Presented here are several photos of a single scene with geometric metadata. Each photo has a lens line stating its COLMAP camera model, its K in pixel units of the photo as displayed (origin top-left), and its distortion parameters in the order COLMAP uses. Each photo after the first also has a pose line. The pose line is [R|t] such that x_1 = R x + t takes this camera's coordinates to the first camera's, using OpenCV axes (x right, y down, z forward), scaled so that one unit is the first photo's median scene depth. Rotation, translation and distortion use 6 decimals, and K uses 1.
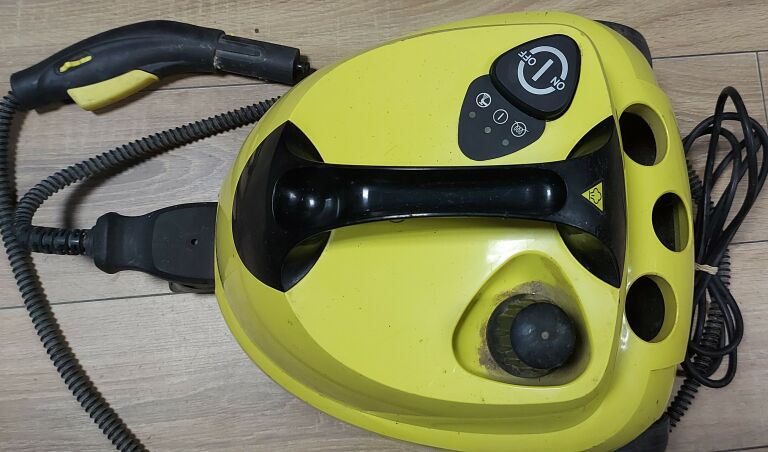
lens RADIAL K [[710.8, 0, 459.9], [0, 710.8, 215.5], [0, 0, 1]] dist [0.074400, -0.130270]
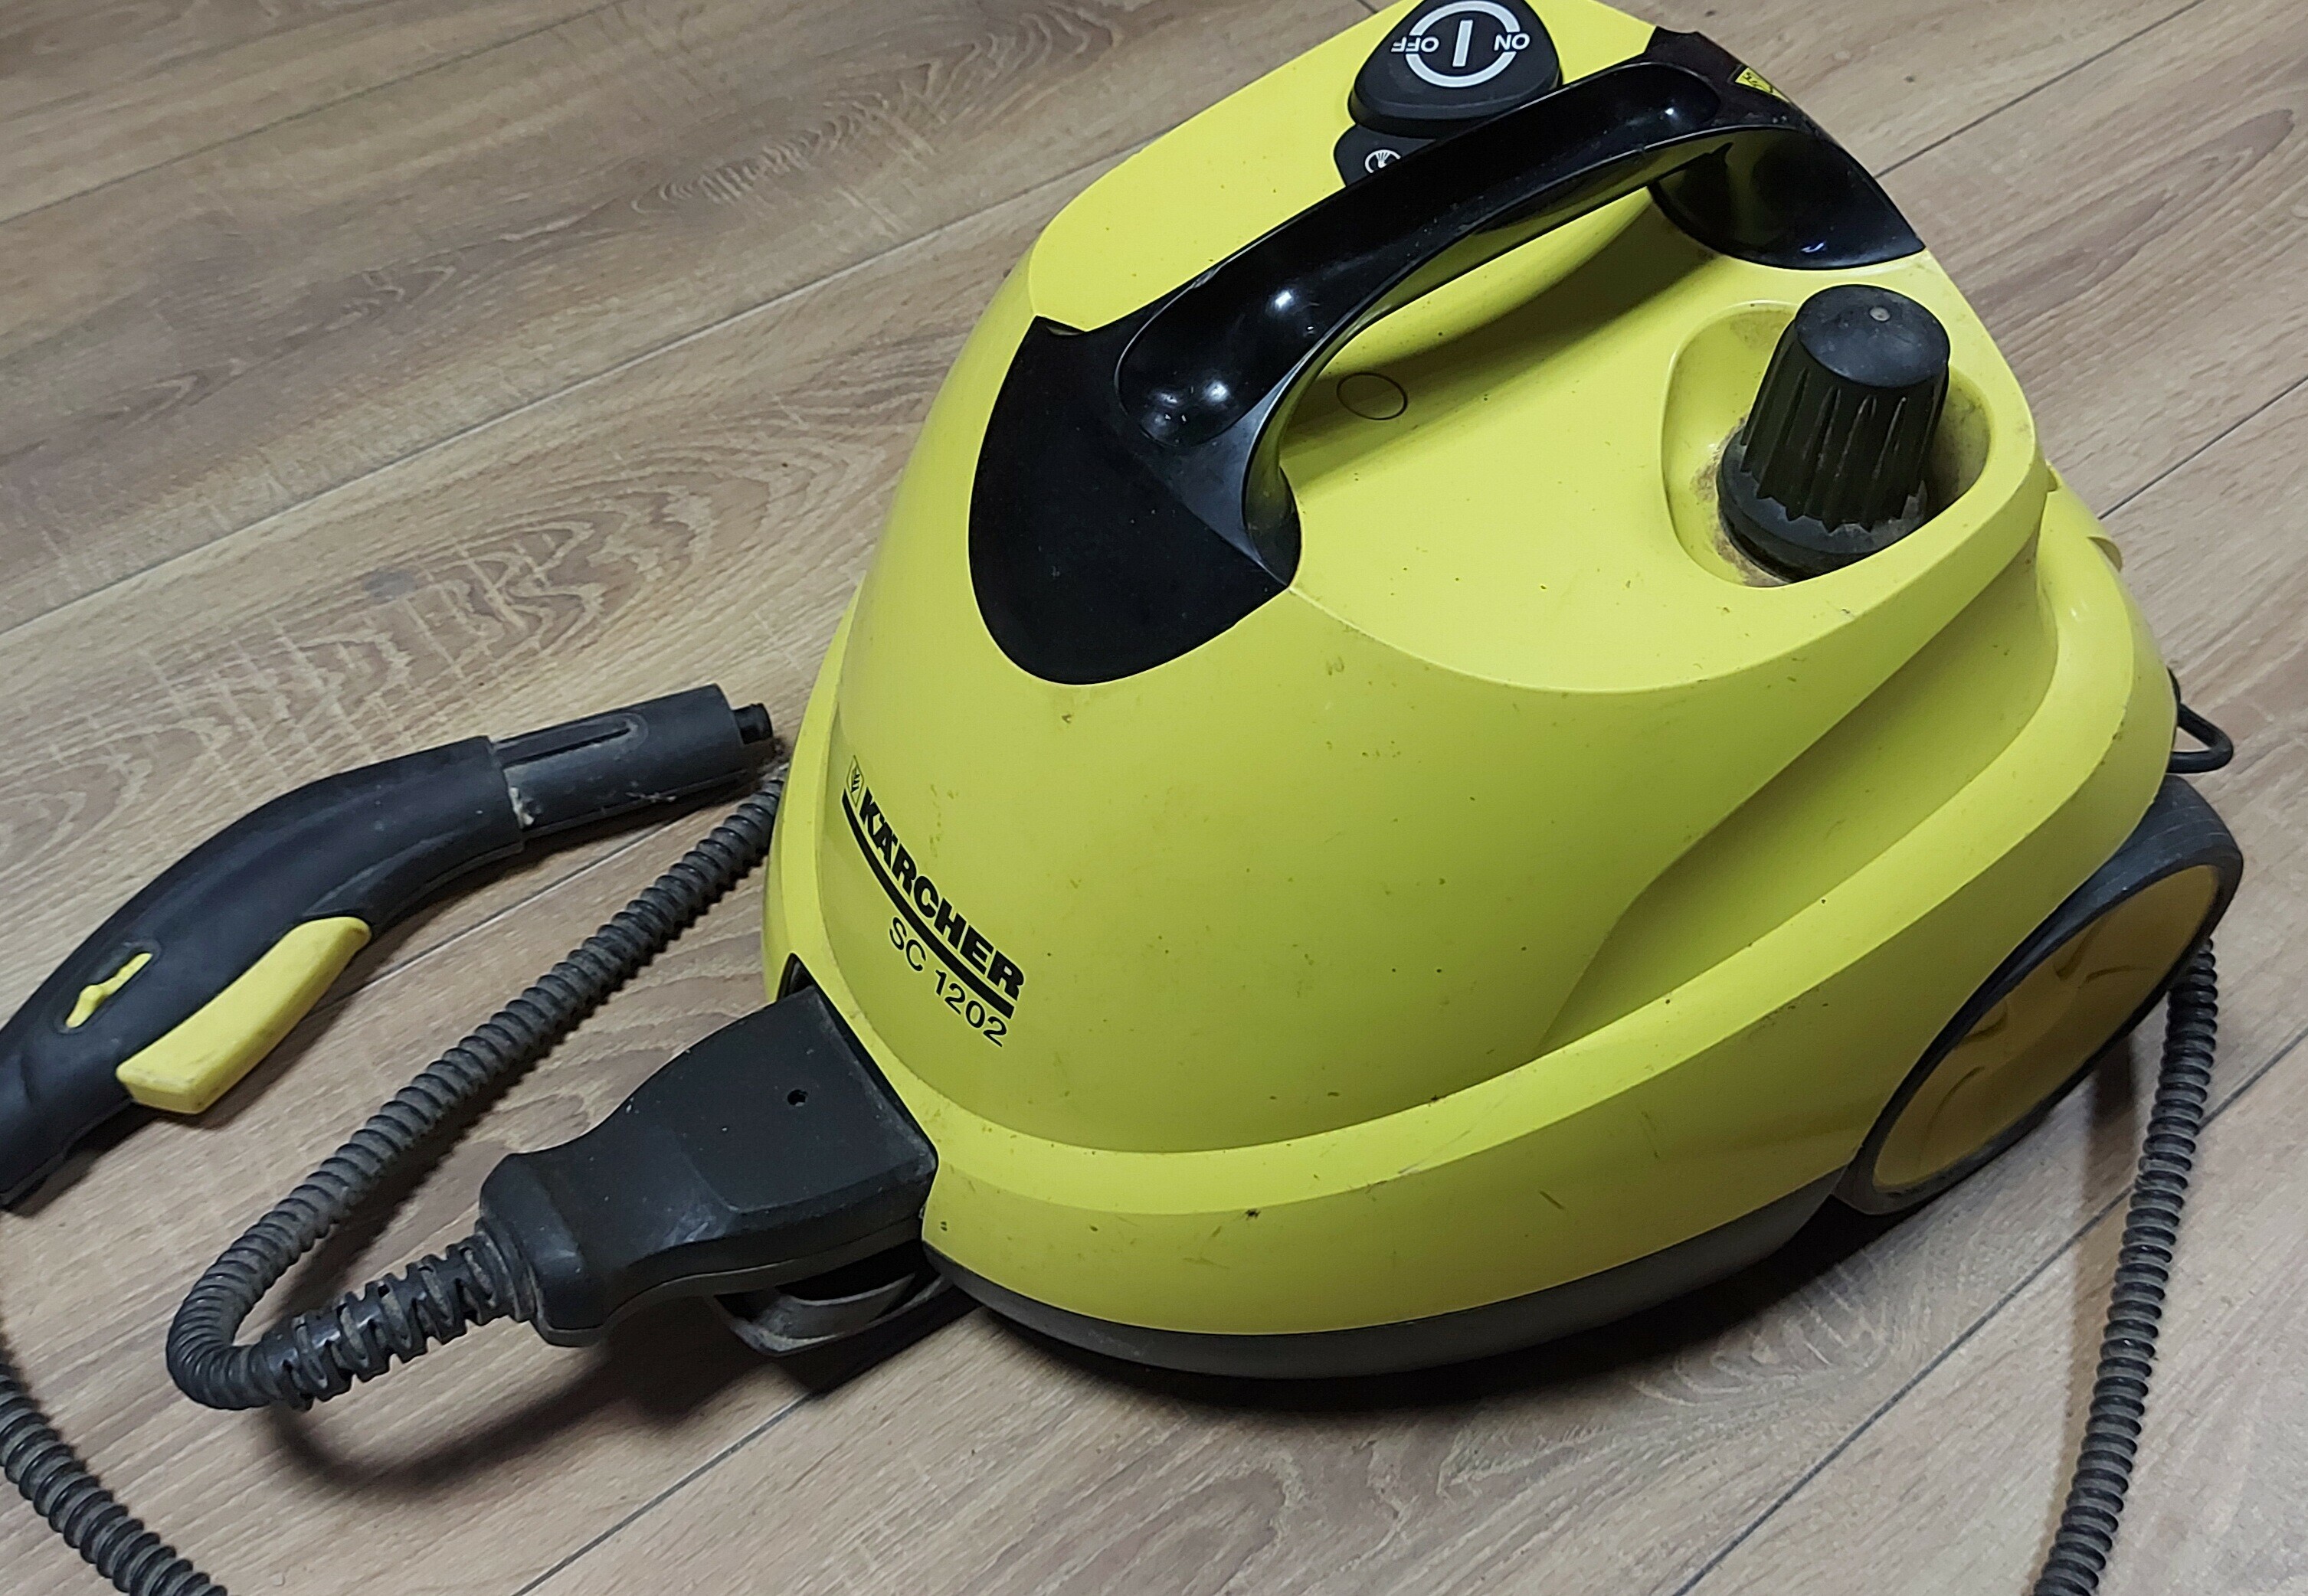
lens RADIAL K [[2498.6, 0, 1349.4], [0, 2498.6, 823.5], [0, 0, 1]] dist [0.134308, -0.310462]
pose [[0.811212, -0.448798, 0.374855, -0.485556], [0.569940, 0.750205, -0.335201, 0.418536], [-0.130781, 0.485564, 0.864363, -0.060593]]
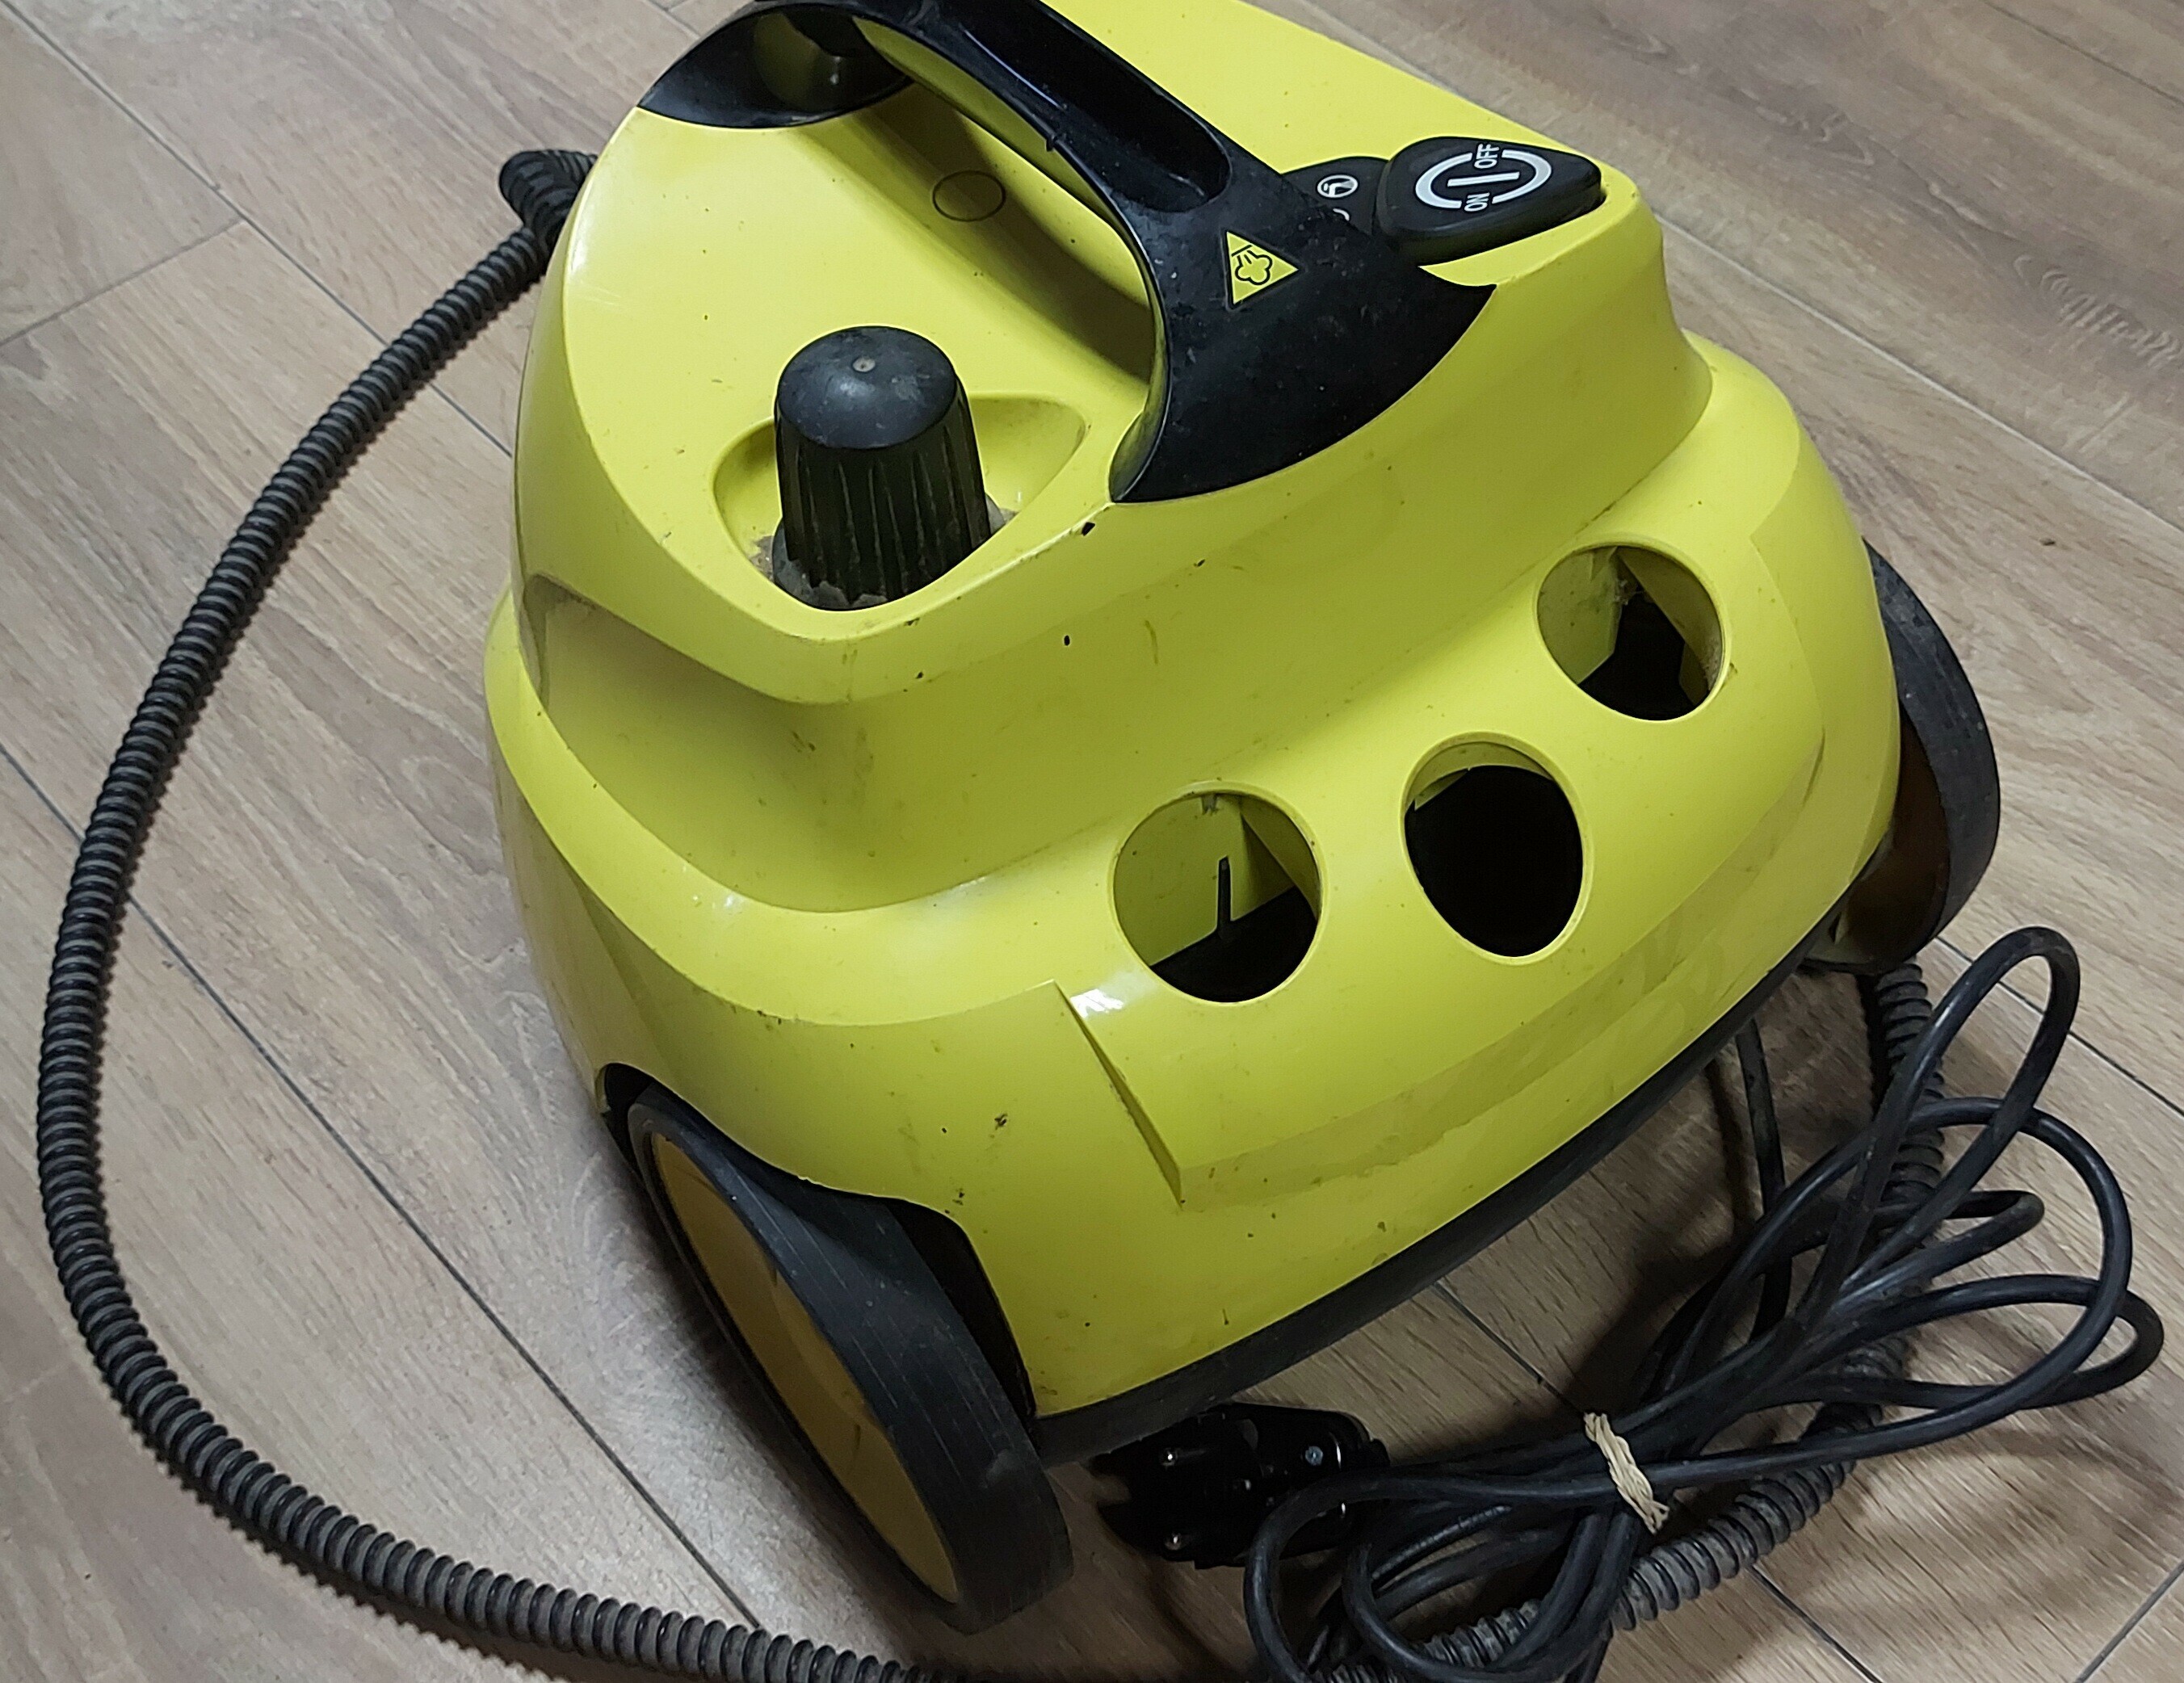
lens RADIAL K [[2575.4, 0, 1246.3], [0, 2575.4, 841.8], [0, 0, 1]] dist [0.189342, -0.497198]
pose [[0.612023, 0.575964, -0.541935, 0.651949], [-0.772212, 0.583089, -0.252378, 0.292151], [0.170636, 0.572950, 0.801631, 0.054963]]
